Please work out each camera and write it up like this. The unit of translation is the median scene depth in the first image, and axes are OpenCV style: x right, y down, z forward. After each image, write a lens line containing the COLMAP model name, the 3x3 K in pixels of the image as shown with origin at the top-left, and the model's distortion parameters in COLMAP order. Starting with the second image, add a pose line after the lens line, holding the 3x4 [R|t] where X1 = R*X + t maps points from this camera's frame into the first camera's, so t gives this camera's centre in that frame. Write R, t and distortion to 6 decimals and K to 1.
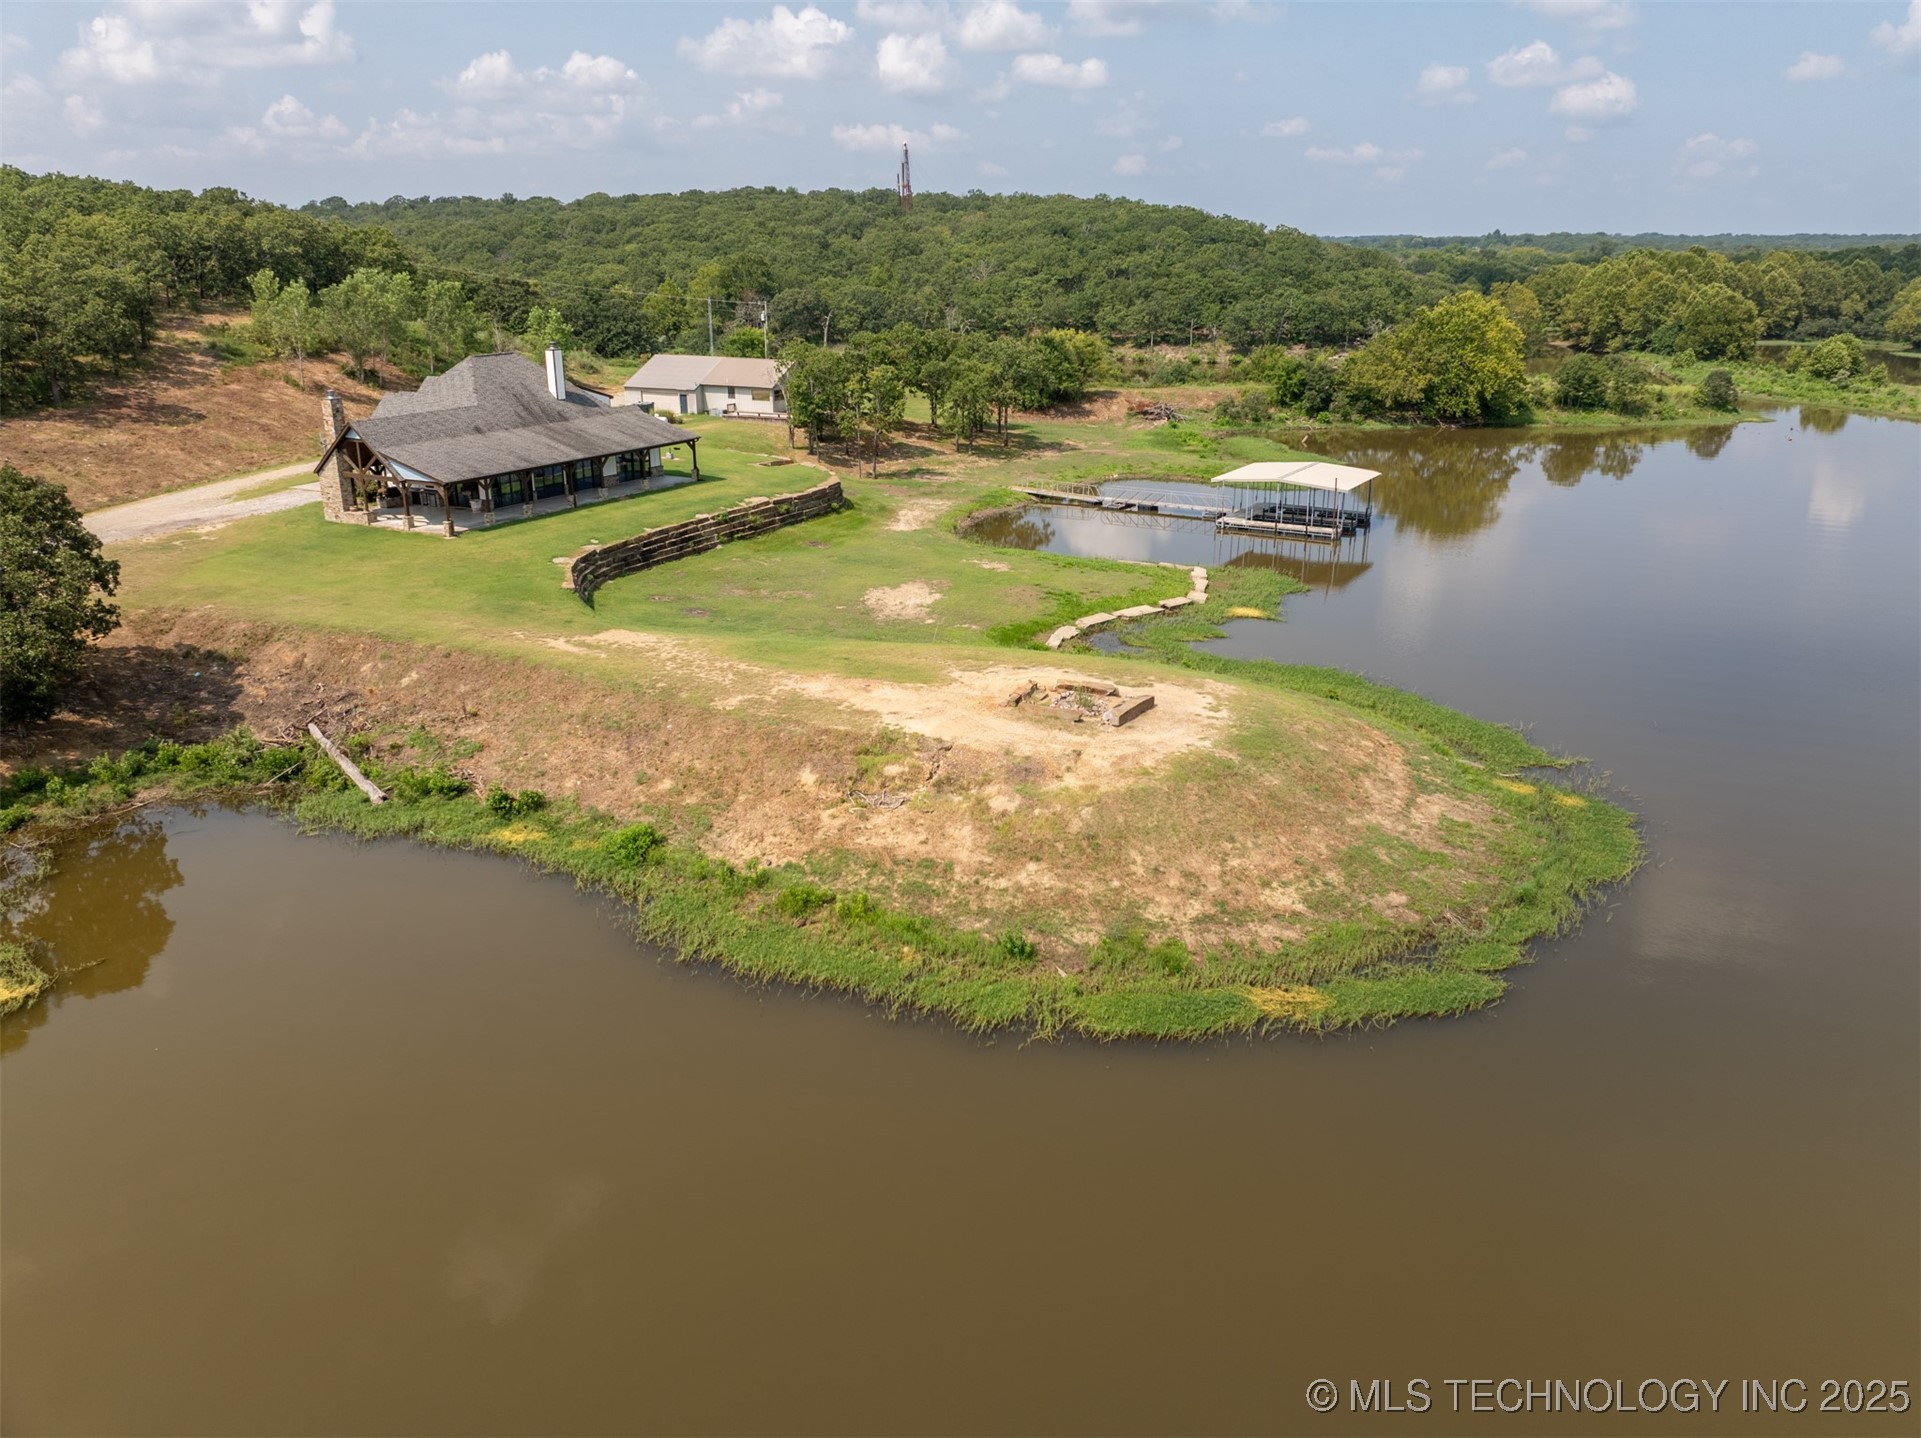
lens RADIAL K [[1353.3, 0, 971.1], [0, 1353.3, 718.9], [0, 0, 1]] dist [-0.046291, 0.016803]
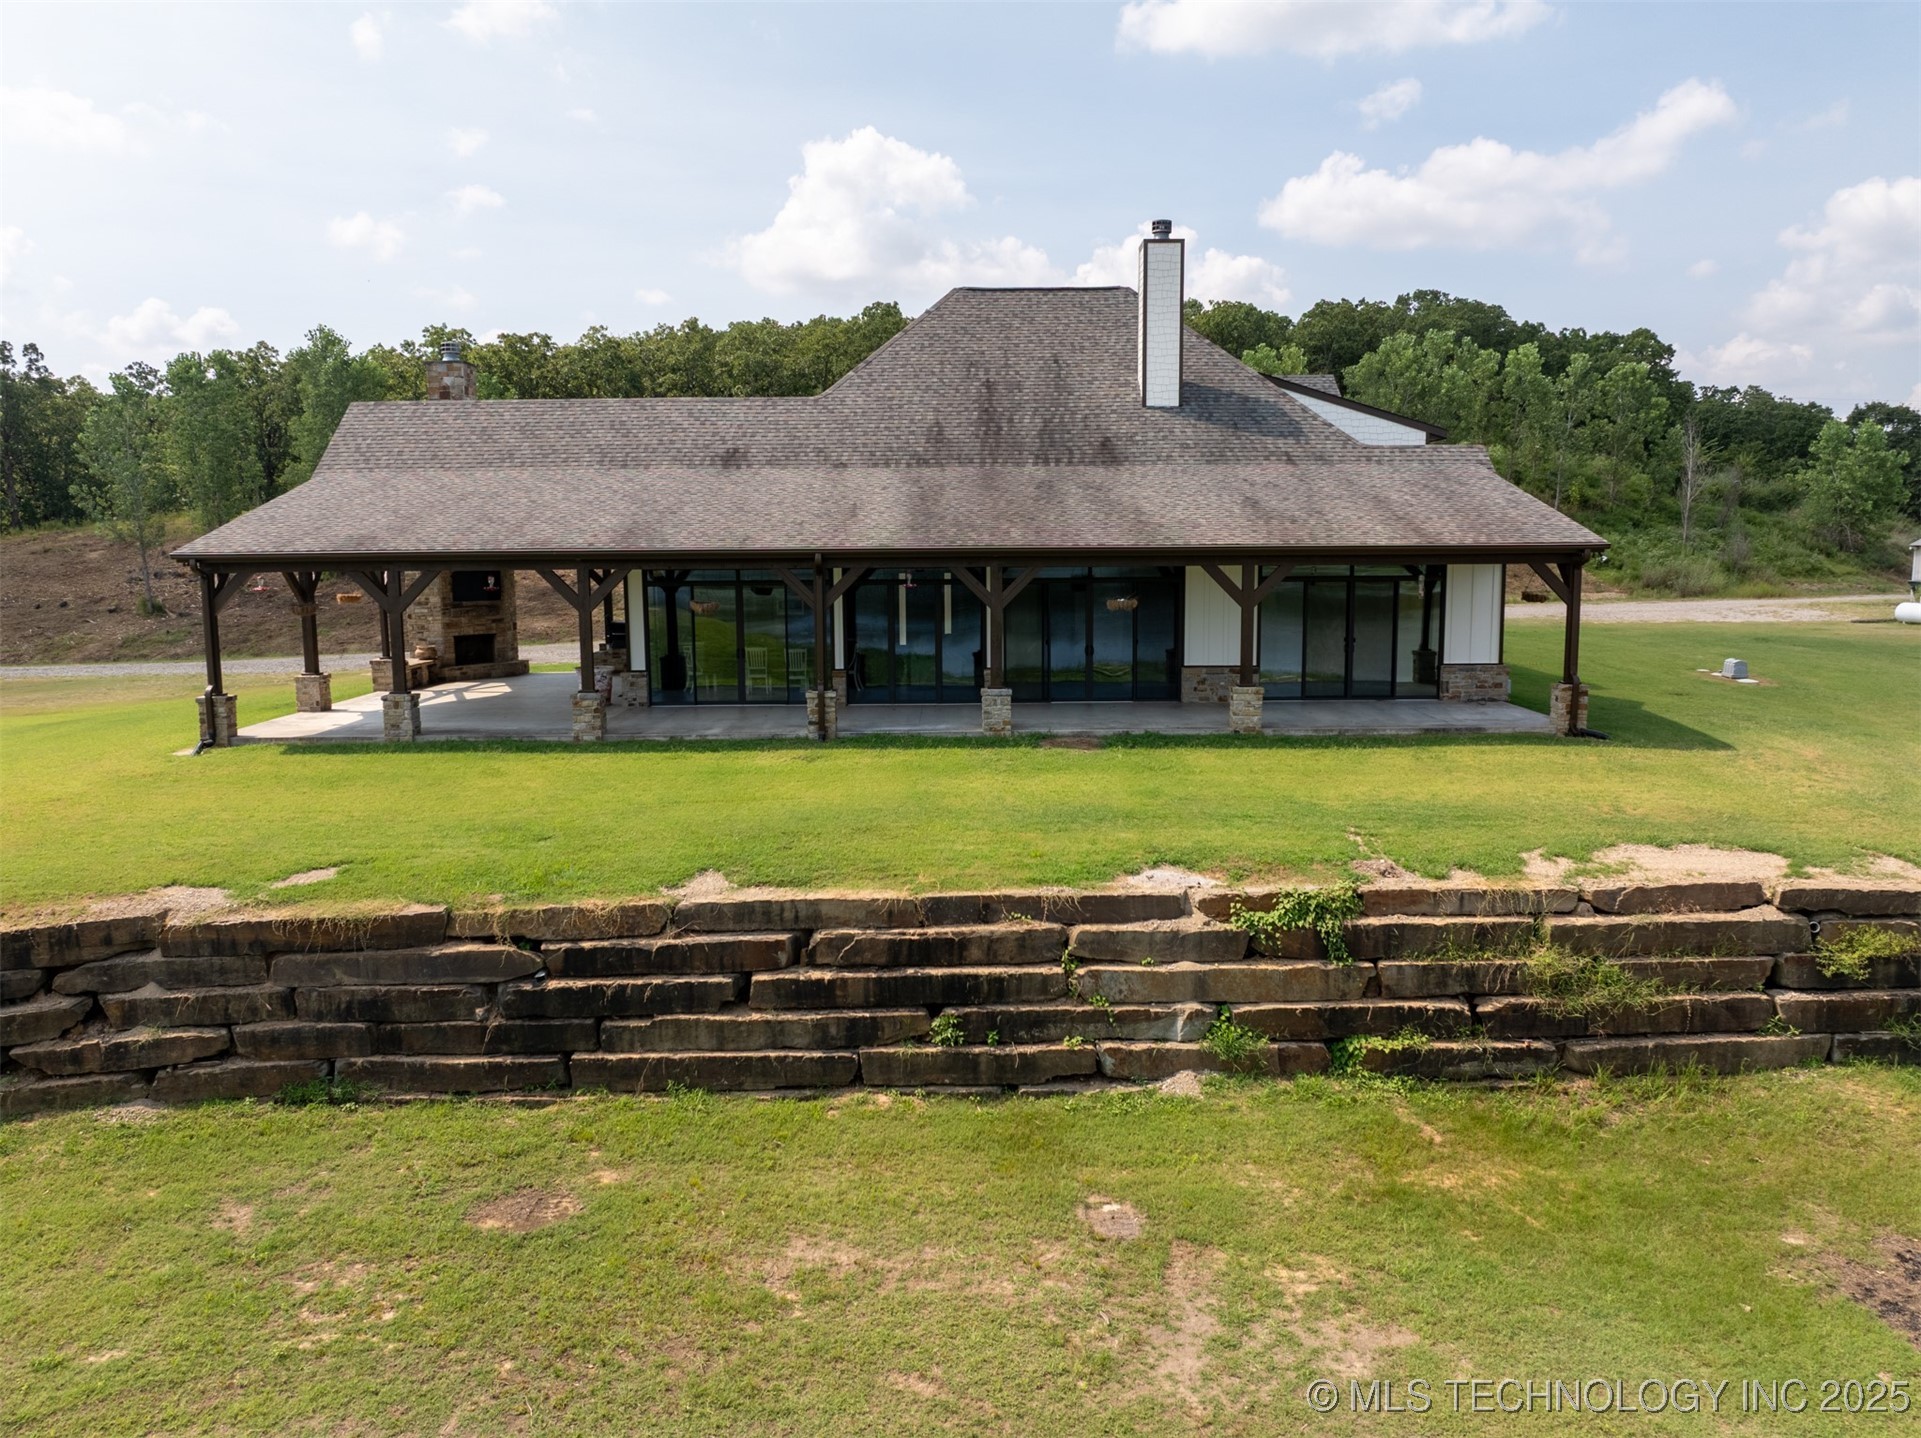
lens RADIAL K [[1353.3, 0, 964.6], [0, 1353.3, 719.1], [0, 0, 1]] dist [-0.046291, 0.016803]
pose [[0.482136, 0.110394, -0.869113, -0.054249], [-0.279592, 0.959544, -0.033222, -0.143927], [0.830285, 0.259014, 0.493496, 0.806866]]
